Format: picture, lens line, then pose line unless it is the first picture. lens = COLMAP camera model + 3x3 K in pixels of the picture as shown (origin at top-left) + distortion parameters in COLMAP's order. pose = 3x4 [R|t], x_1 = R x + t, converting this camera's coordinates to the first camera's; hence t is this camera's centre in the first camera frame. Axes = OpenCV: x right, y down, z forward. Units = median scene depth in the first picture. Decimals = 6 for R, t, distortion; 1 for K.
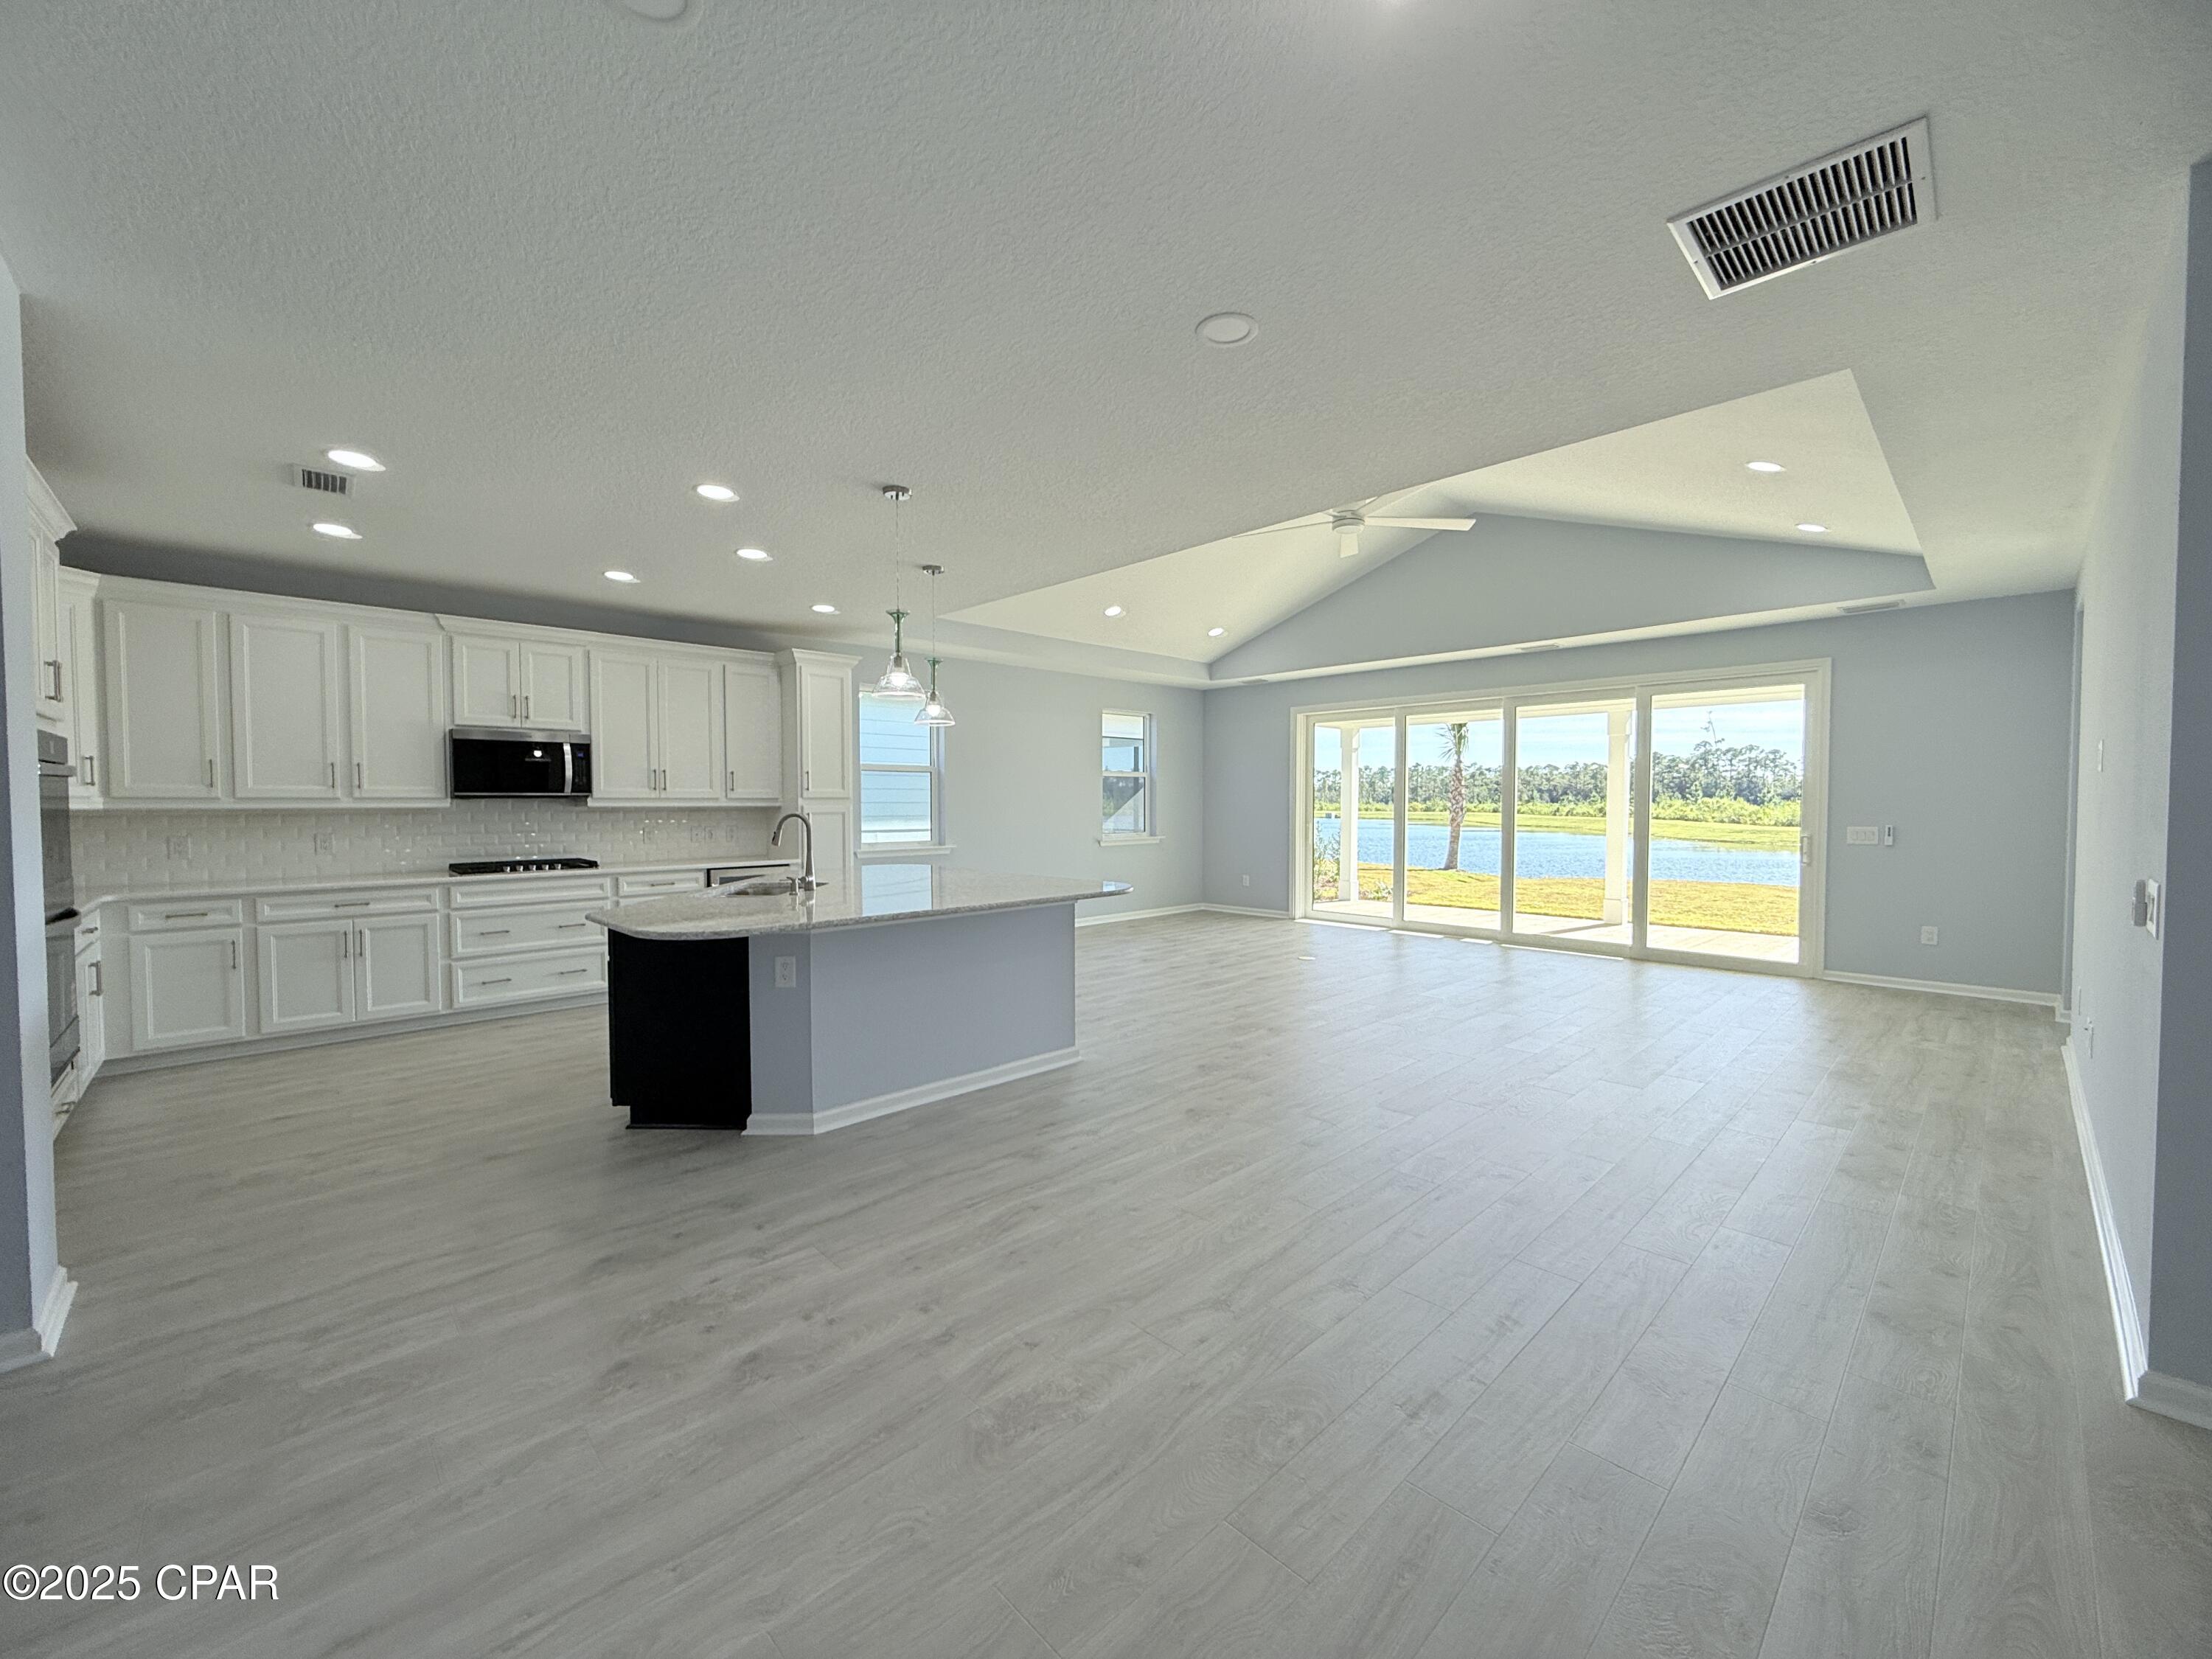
lens RADIAL K [[881.2, 0, 1105.4], [0, 881.2, 828.3], [0, 0, 1]] dist [-0.002677, 0.000577]
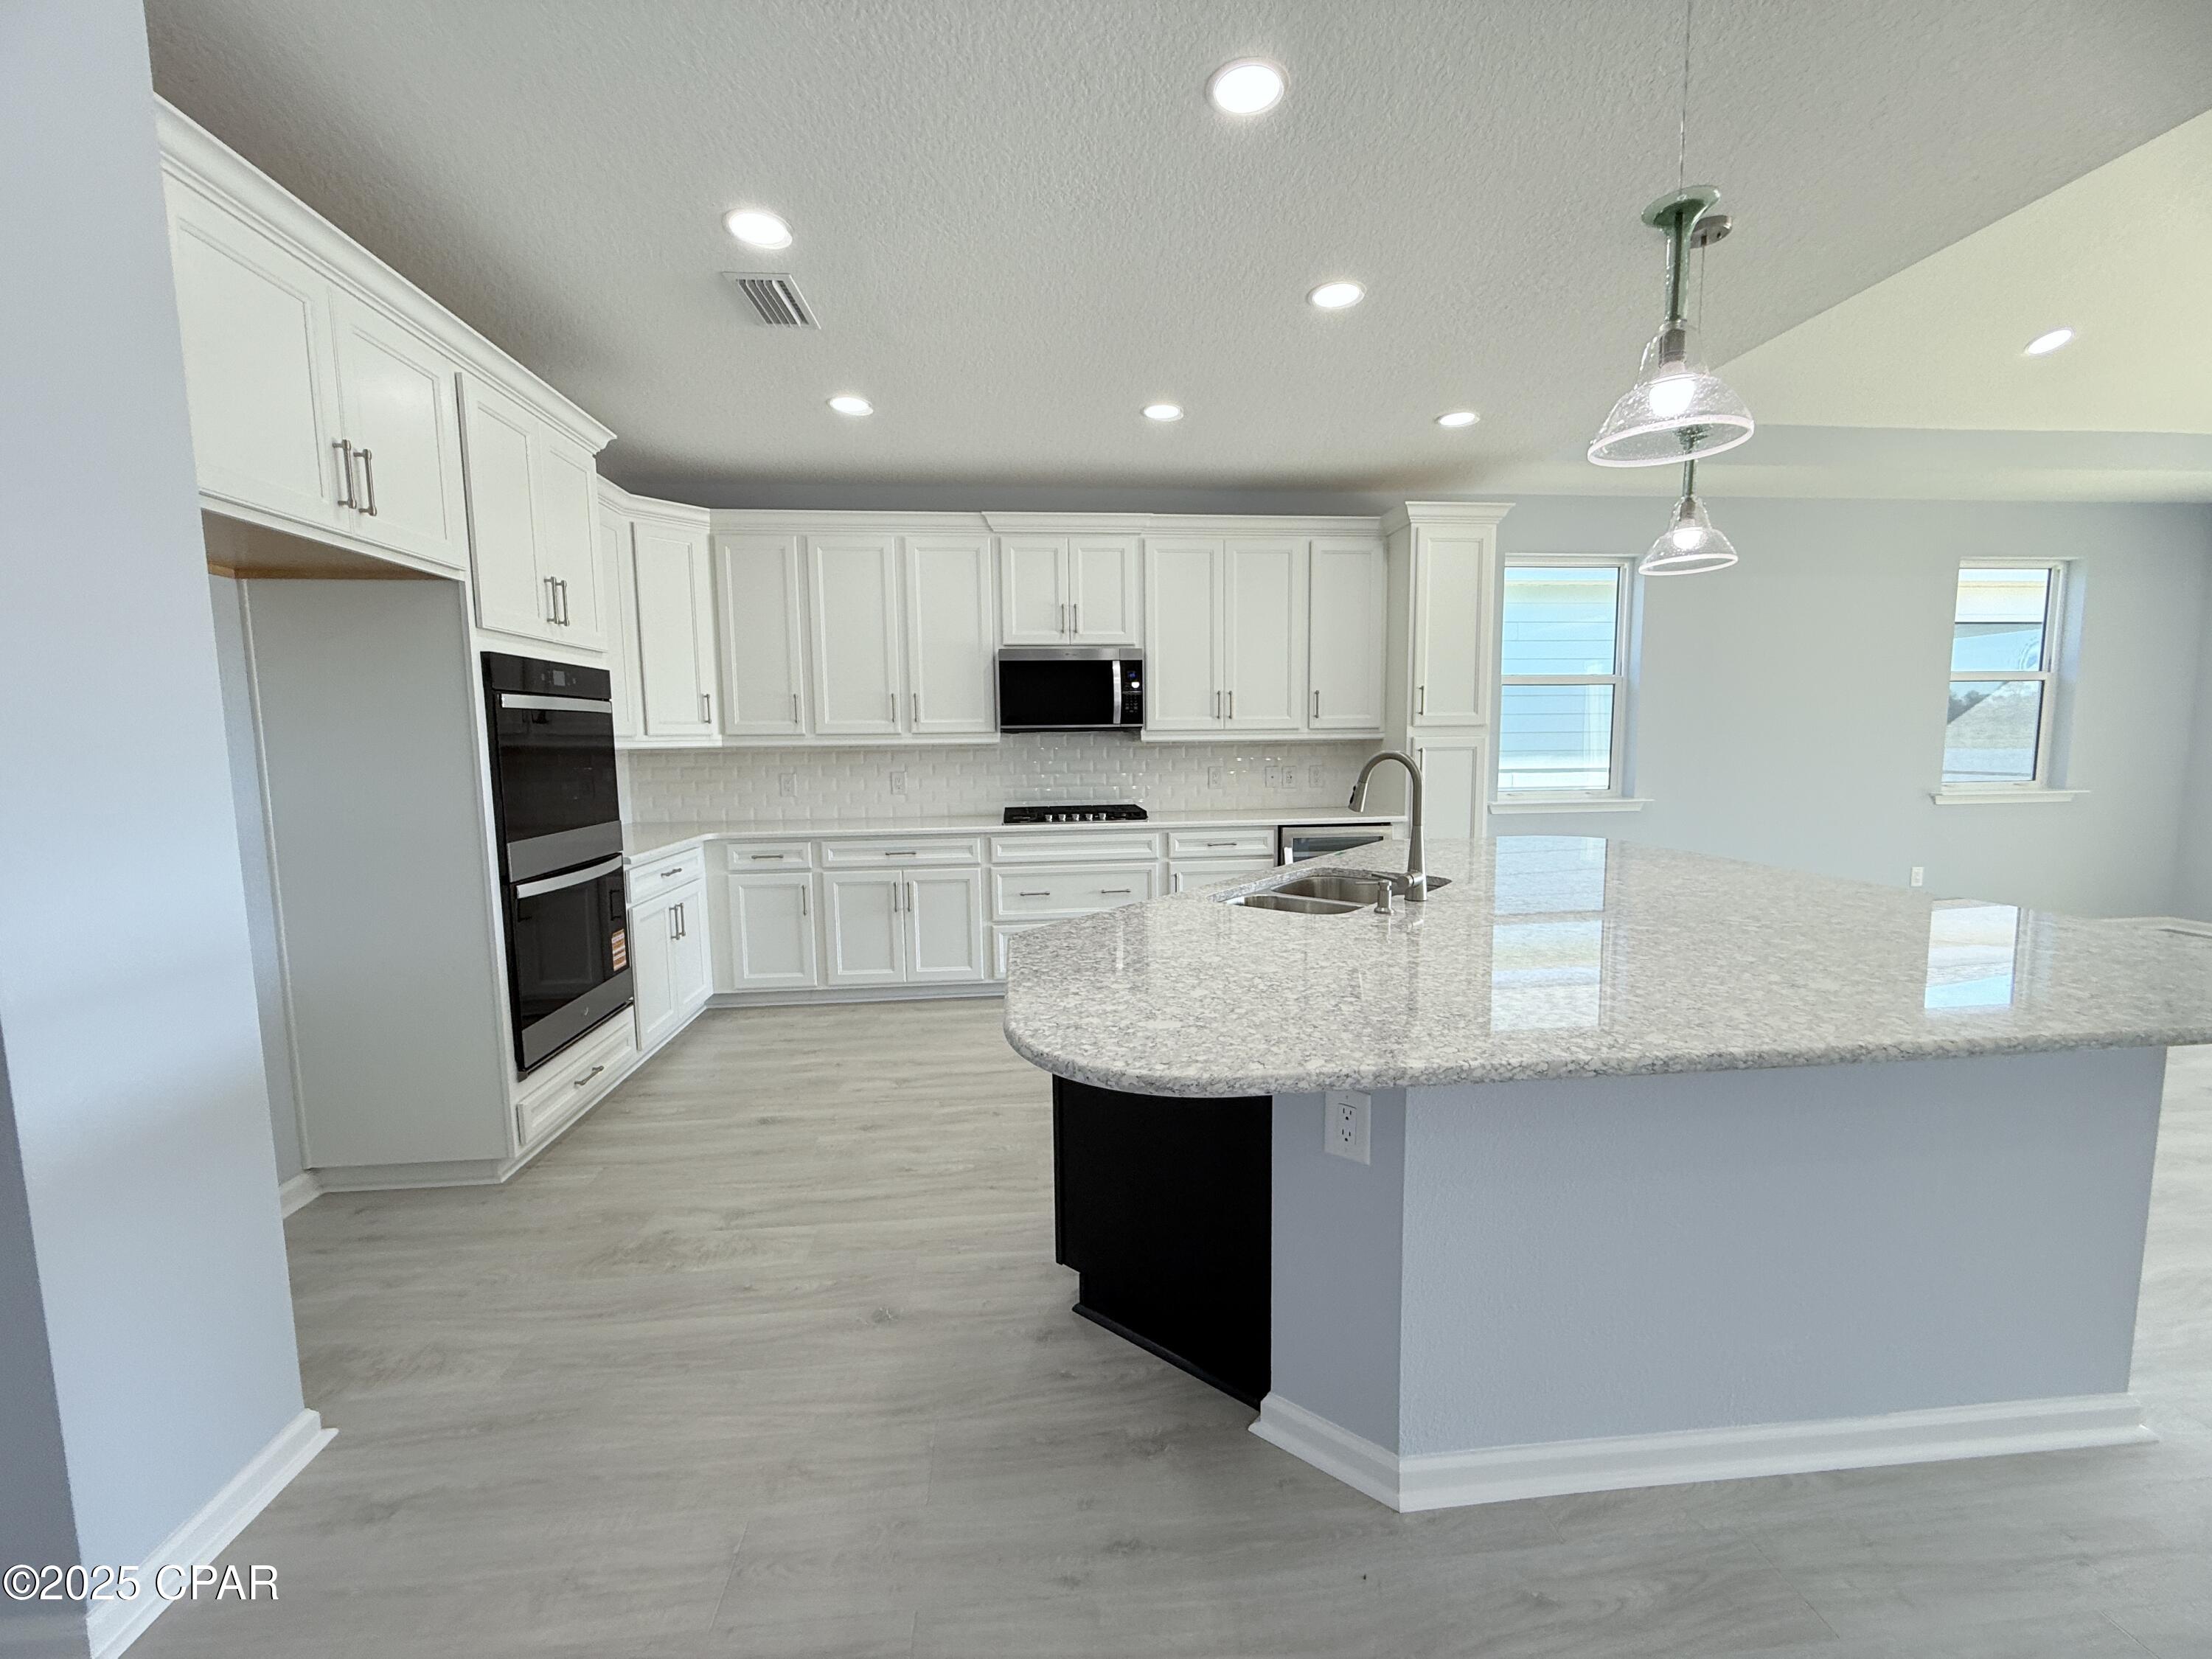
lens RADIAL K [[881.2, 0, 1102.3], [0, 881.2, 828.5], [0, 0, 1]] dist [-0.002677, 0.000577]
pose [[0.780751, 0.055631, -0.622361, -0.113004], [-0.007614, 0.996802, 0.079548, -0.008616], [0.624796, -0.057369, 0.778678, 0.344212]]
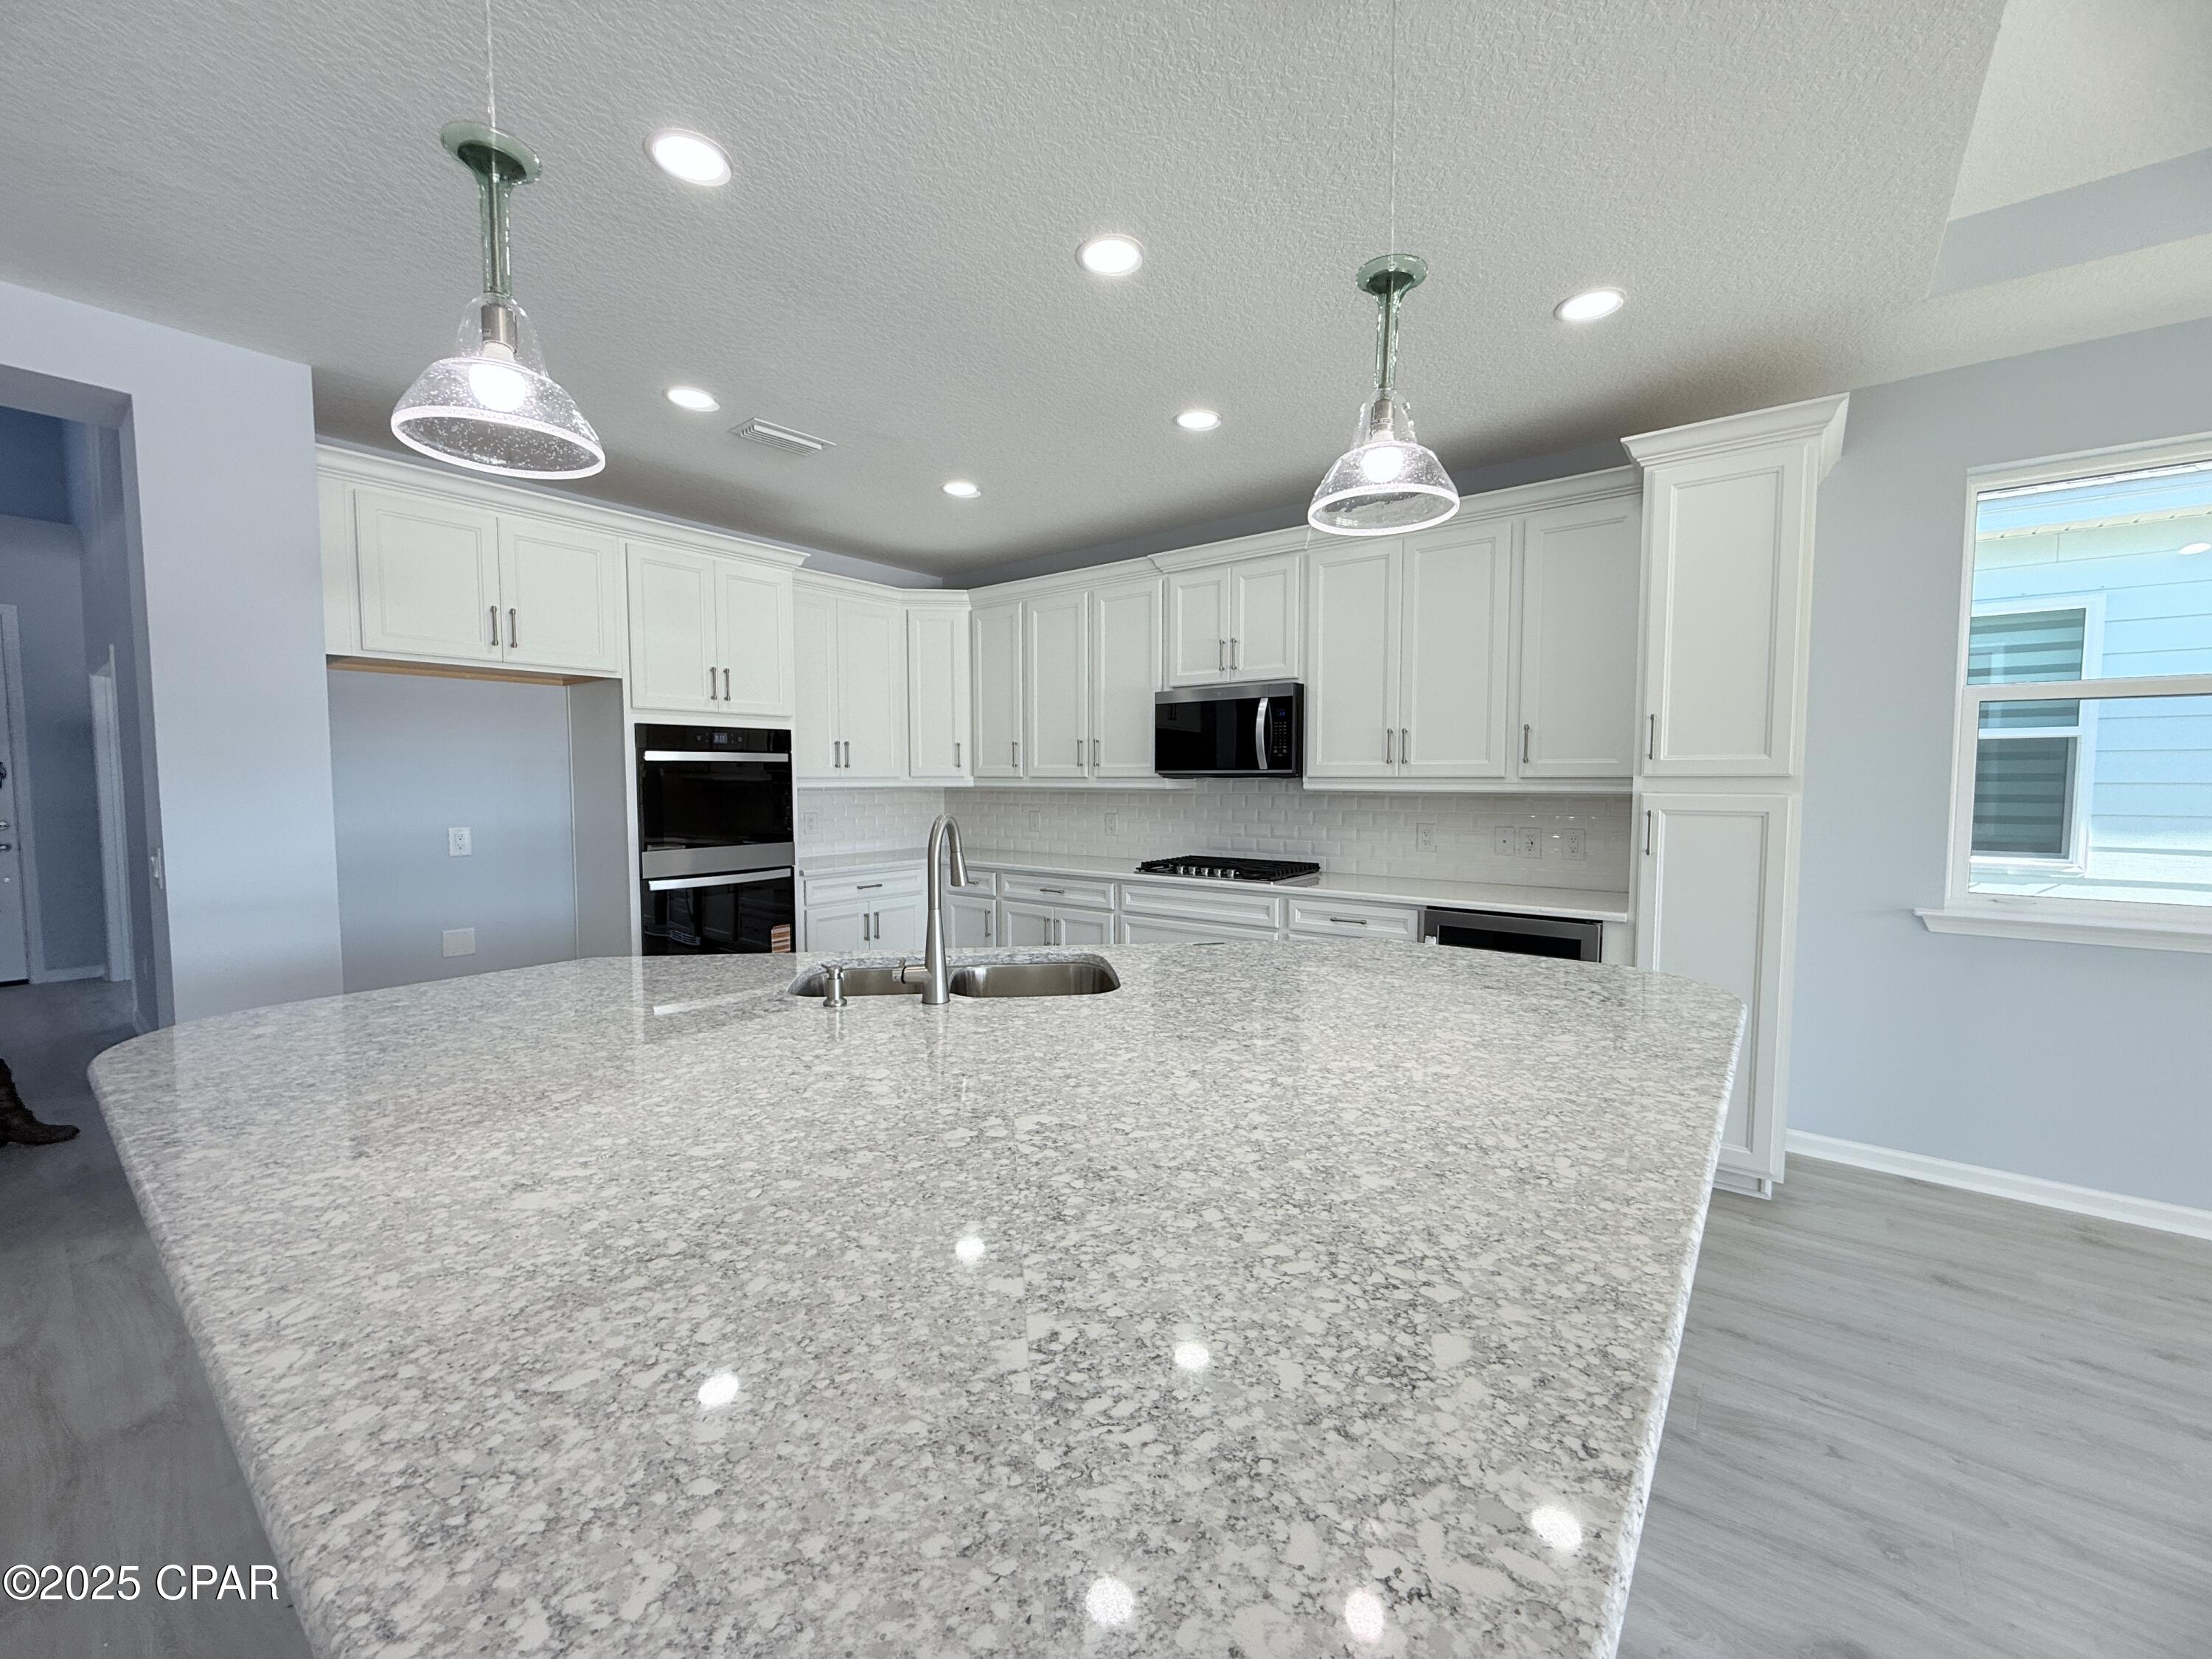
lens RADIAL K [[881.2, 0, 1104.7], [0, 881.2, 834.8], [0, 0, 1]] dist [-0.002677, 0.000577]
pose [[0.139414, 0.066986, -0.987966, 0.061710], [-0.029370, 0.997550, 0.063492, -0.027541], [0.989799, 0.020165, 0.141040, 0.731393]]
